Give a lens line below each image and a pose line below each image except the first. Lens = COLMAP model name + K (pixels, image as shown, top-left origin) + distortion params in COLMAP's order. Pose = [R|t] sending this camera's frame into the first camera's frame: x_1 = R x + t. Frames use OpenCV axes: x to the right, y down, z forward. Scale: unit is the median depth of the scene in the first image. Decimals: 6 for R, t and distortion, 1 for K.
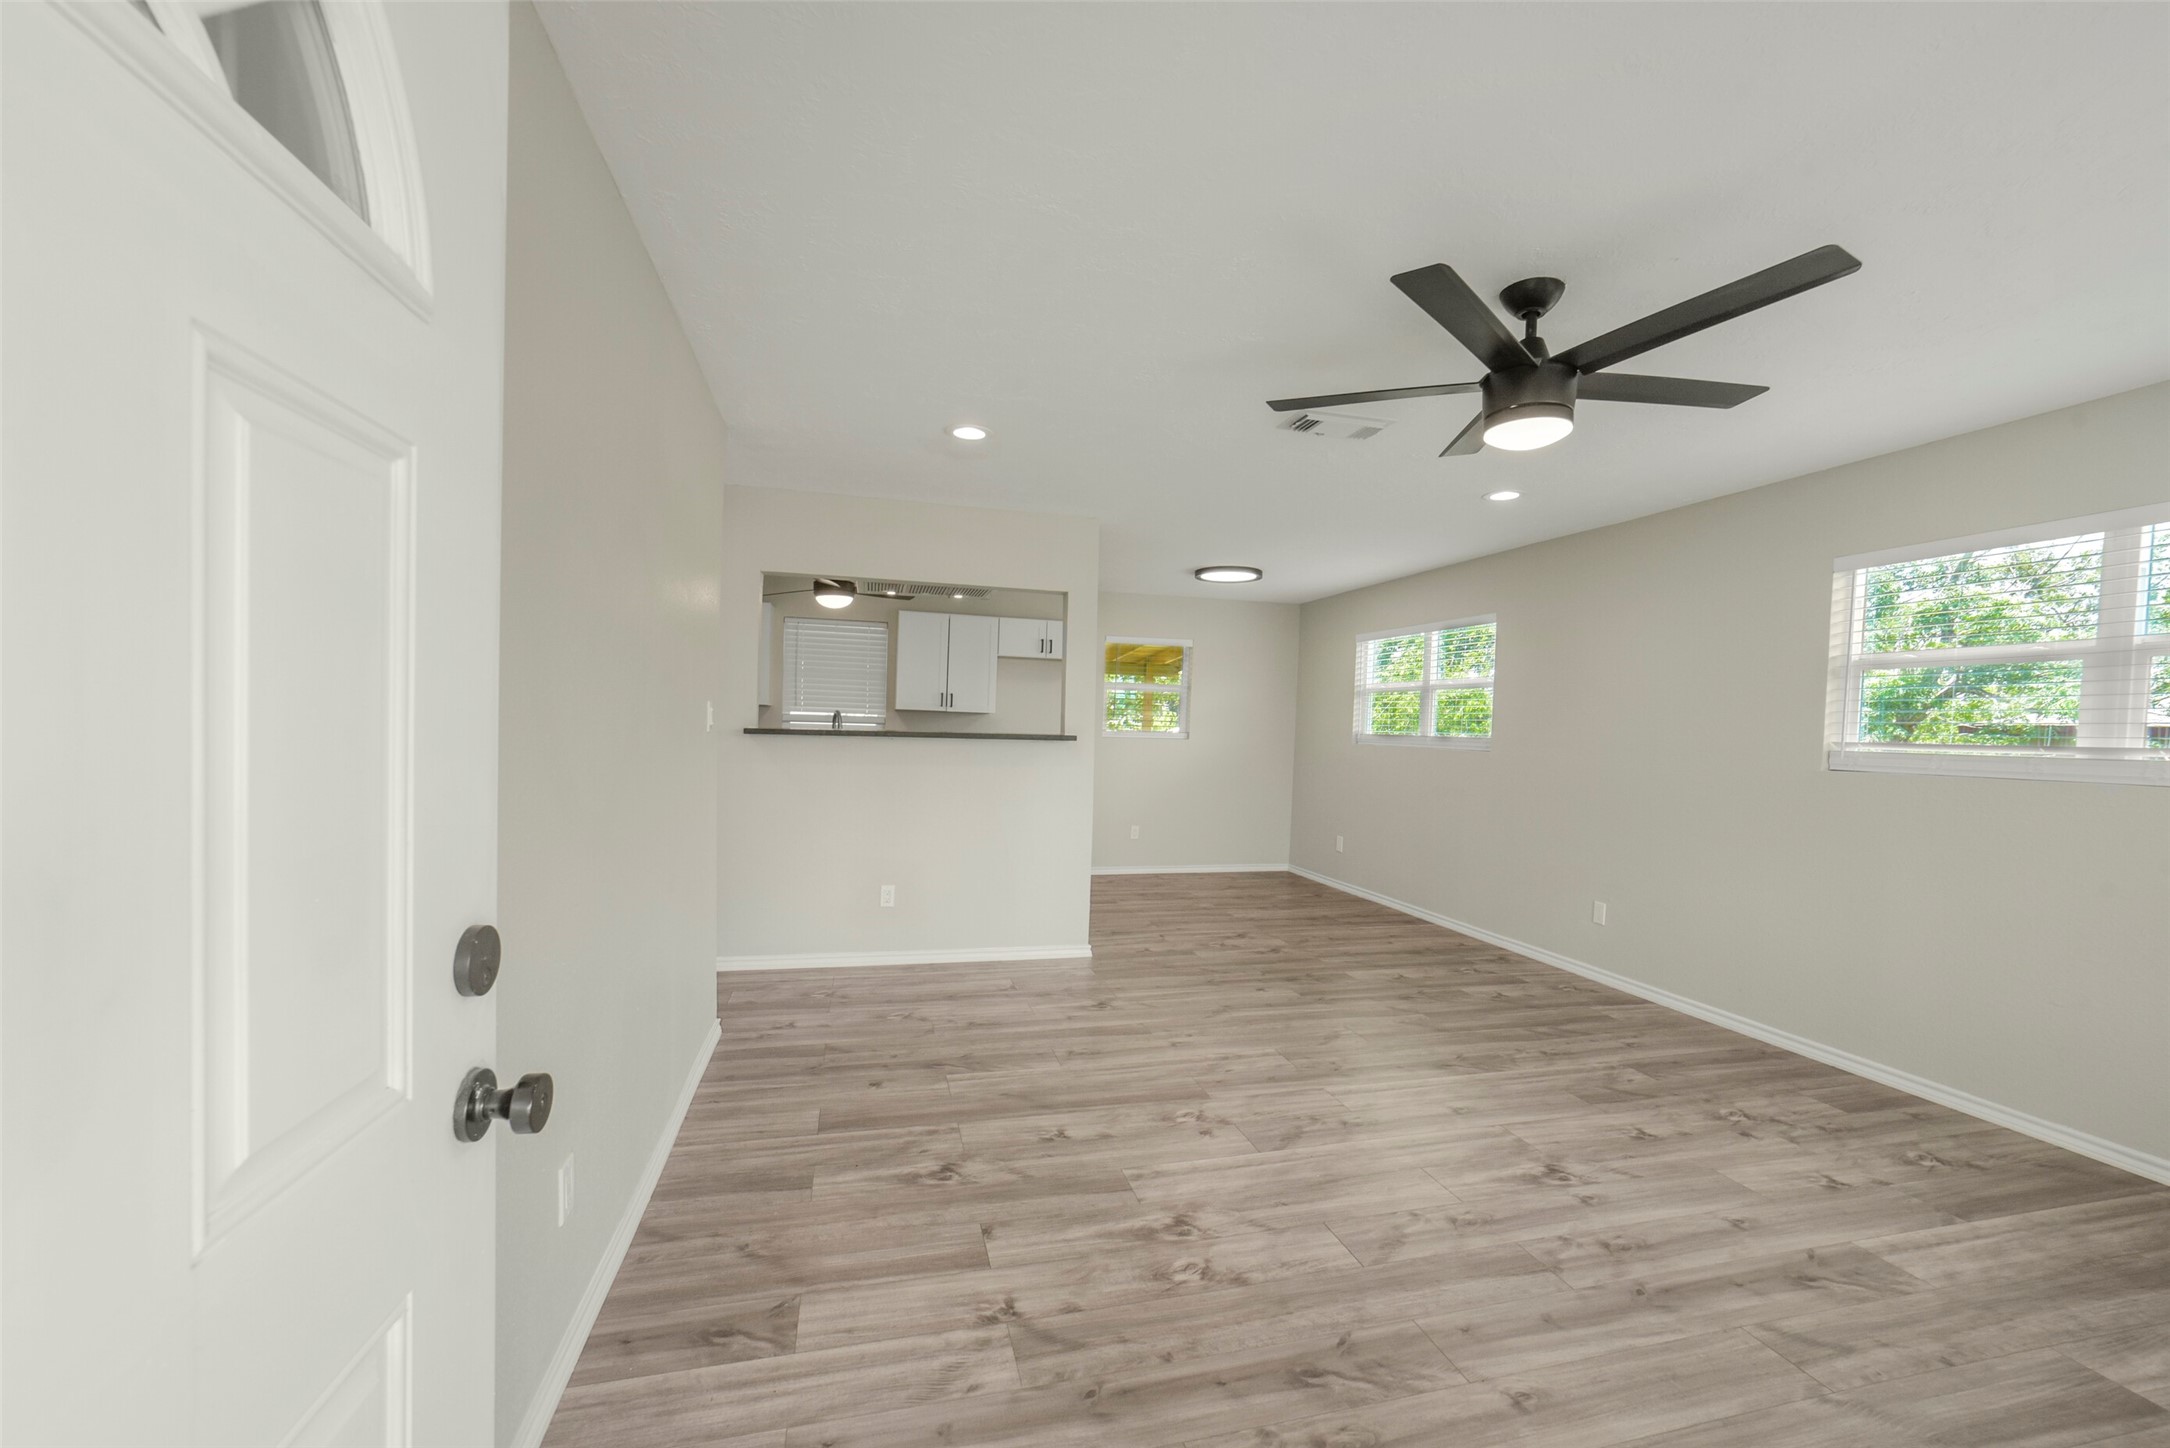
lens RADIAL K [[969.7, 0, 1139.4], [0, 969.7, 761.6], [0, 0, 1]] dist [-0.011356, 0.013962]
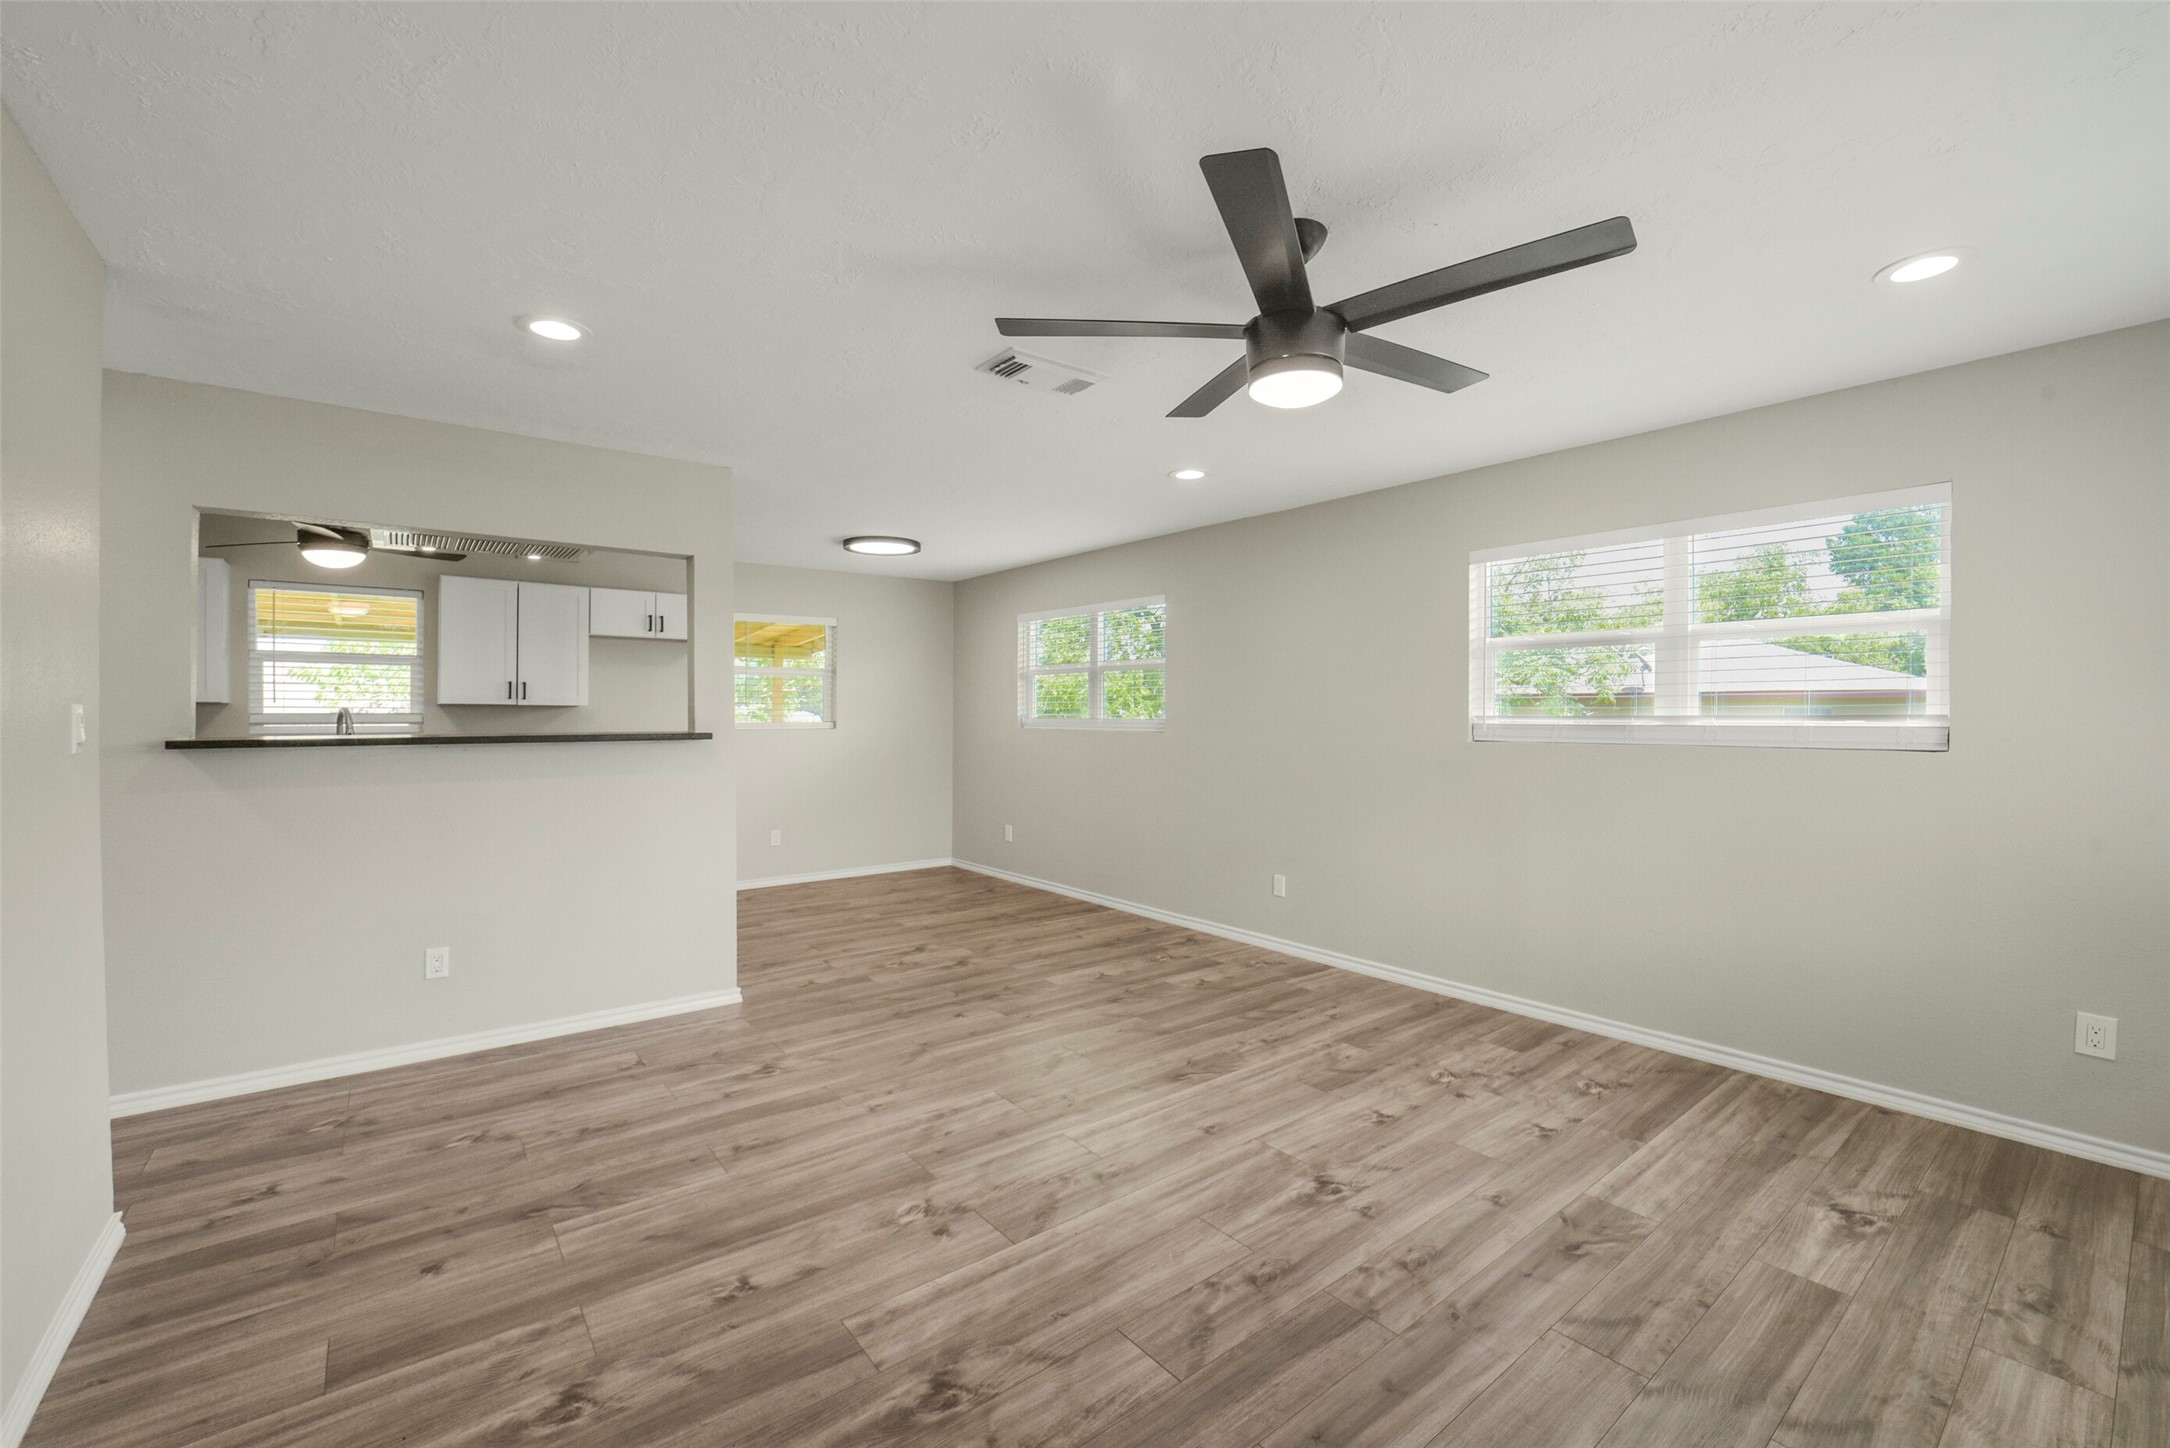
lens RADIAL K [[943.4, 0, 1181.2], [0, 943.4, 724.2], [0, 0, 1]] dist [-0.034750, 0.008582]
pose [[0.907707, -0.032566, 0.418338, -0.051120], [0.039832, 0.999169, -0.008647, -0.016359], [-0.417709, 0.024512, 0.908250, 0.181181]]
